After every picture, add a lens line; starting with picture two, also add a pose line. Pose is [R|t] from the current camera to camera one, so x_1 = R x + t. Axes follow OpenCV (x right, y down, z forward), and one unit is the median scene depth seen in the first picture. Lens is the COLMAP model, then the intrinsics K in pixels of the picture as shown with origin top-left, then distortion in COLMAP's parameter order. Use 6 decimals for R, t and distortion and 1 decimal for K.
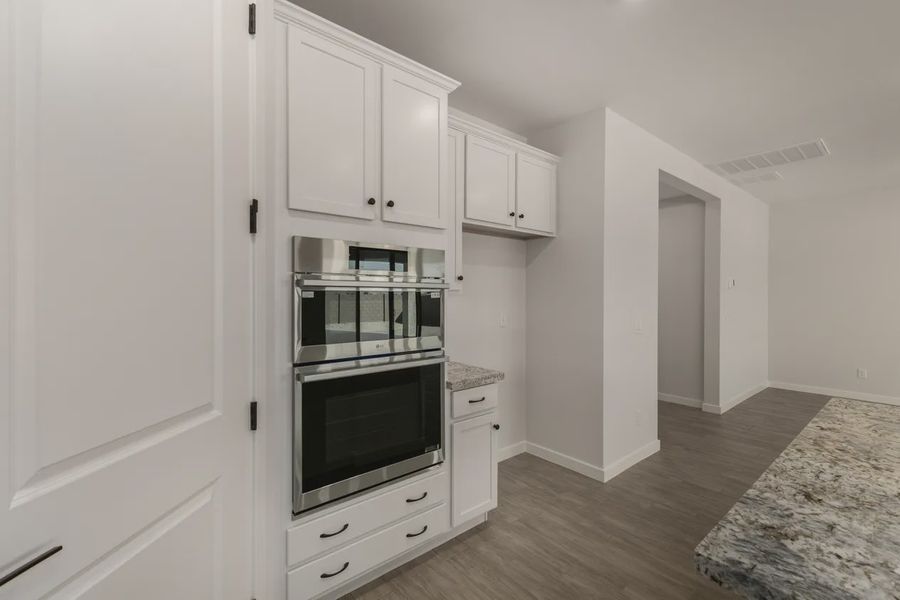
lens RADIAL K [[390.3, 0, 450.8], [0, 390.3, 294.5], [0, 0, 1]] dist [0.009834, -0.000113]
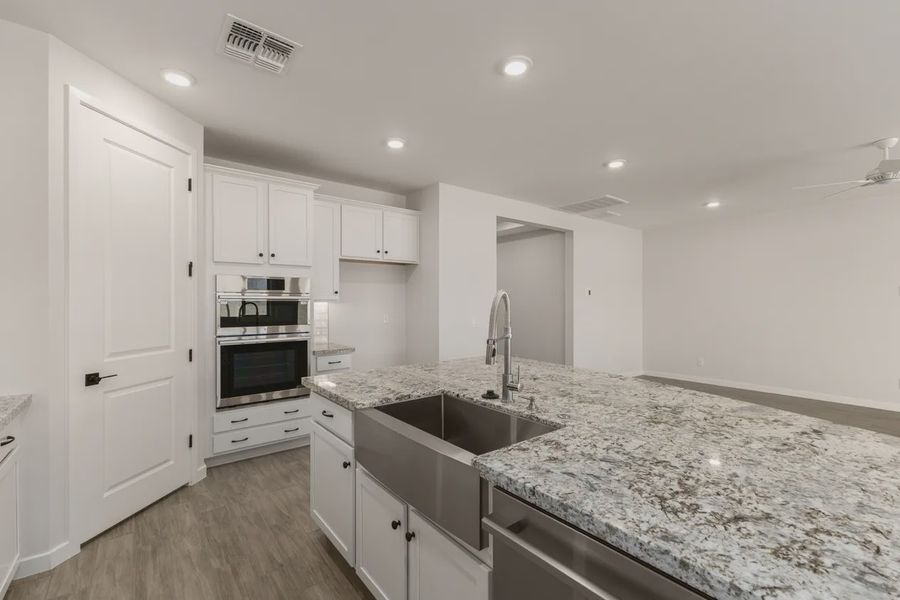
lens RADIAL K [[391.4, 0, 452.4], [0, 391.4, 300.6], [0, 0, 1]] dist [0.006338, -0.000163]
pose [[0.999524, -0.004423, -0.030545, 0.762196], [0.004299, 0.999982, -0.004133, 0.001937], [0.030563, 0.003999, 0.999525, -0.869659]]
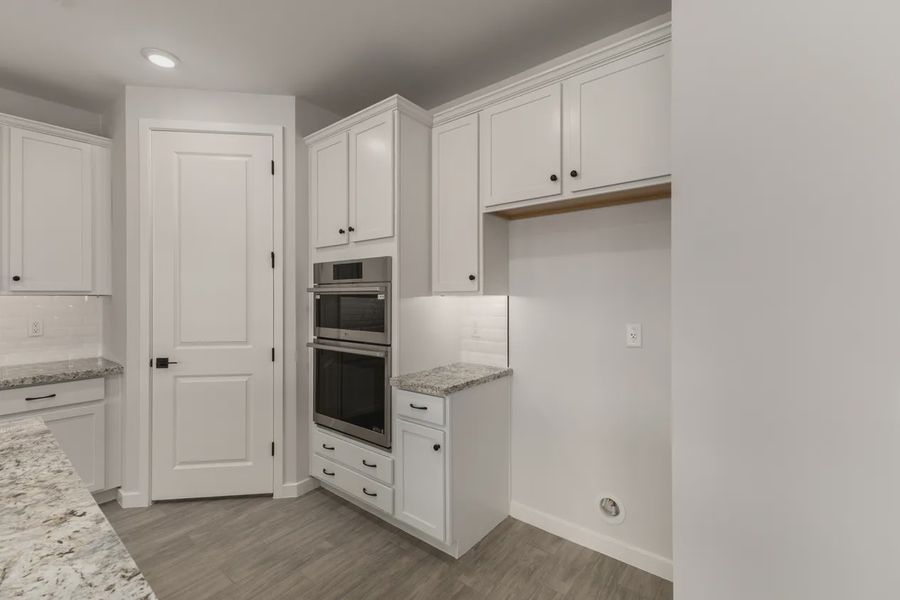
lens RADIAL K [[390.3, 0, 450.8], [0, 390.3, 294.5], [0, 0, 1]] dist [0.009834, -0.000113]
pose [[0.192140, -0.006941, -0.981343, 1.194140], [0.003847, 0.999973, -0.006320, 0.002293], [0.981360, -0.002561, 0.192162, 1.048498]]
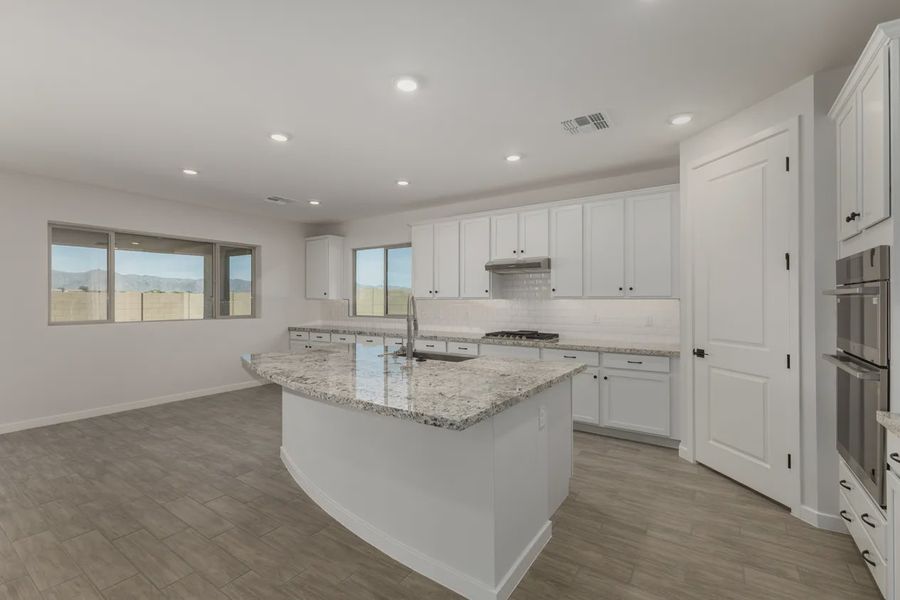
lens RADIAL K [[386.1, 0, 461.5], [0, 386.1, 298.9], [0, 0, 1]] dist [0.010706, -0.000037]
pose [[-0.956986, -0.003092, -0.290118, 1.139111], [-0.001223, 0.999977, -0.006624, 0.004613], [0.290132, -0.005984, -0.956968, 1.649486]]
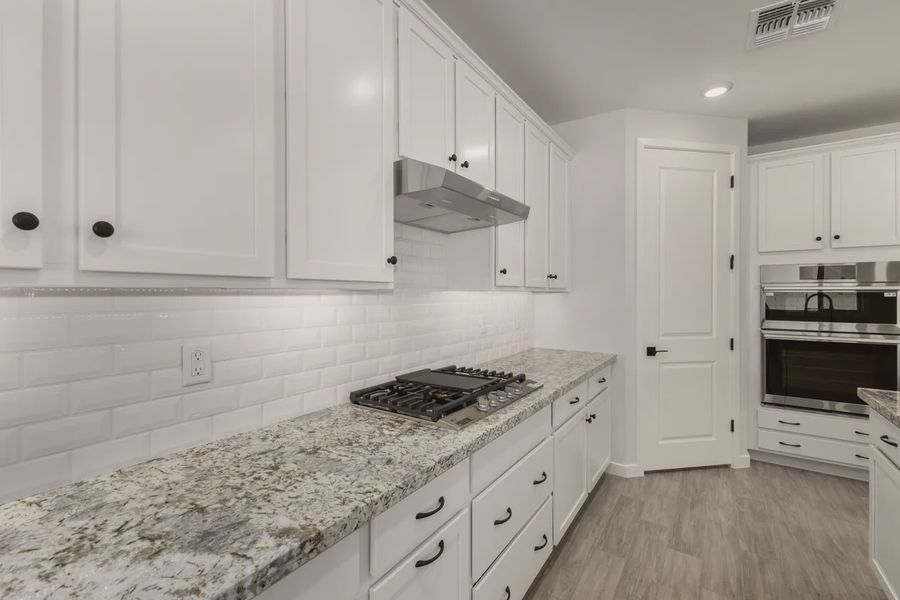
lens RADIAL K [[390.3, 0, 450.8], [0, 390.3, 294.5], [0, 0, 1]] dist [0.009834, -0.000113]
pose [[0.269523, 0.001143, -0.962993, 0.937499], [-0.000420, 0.999999, 0.001070, -0.000235], [0.962994, 0.000116, 0.269523, -0.914696]]
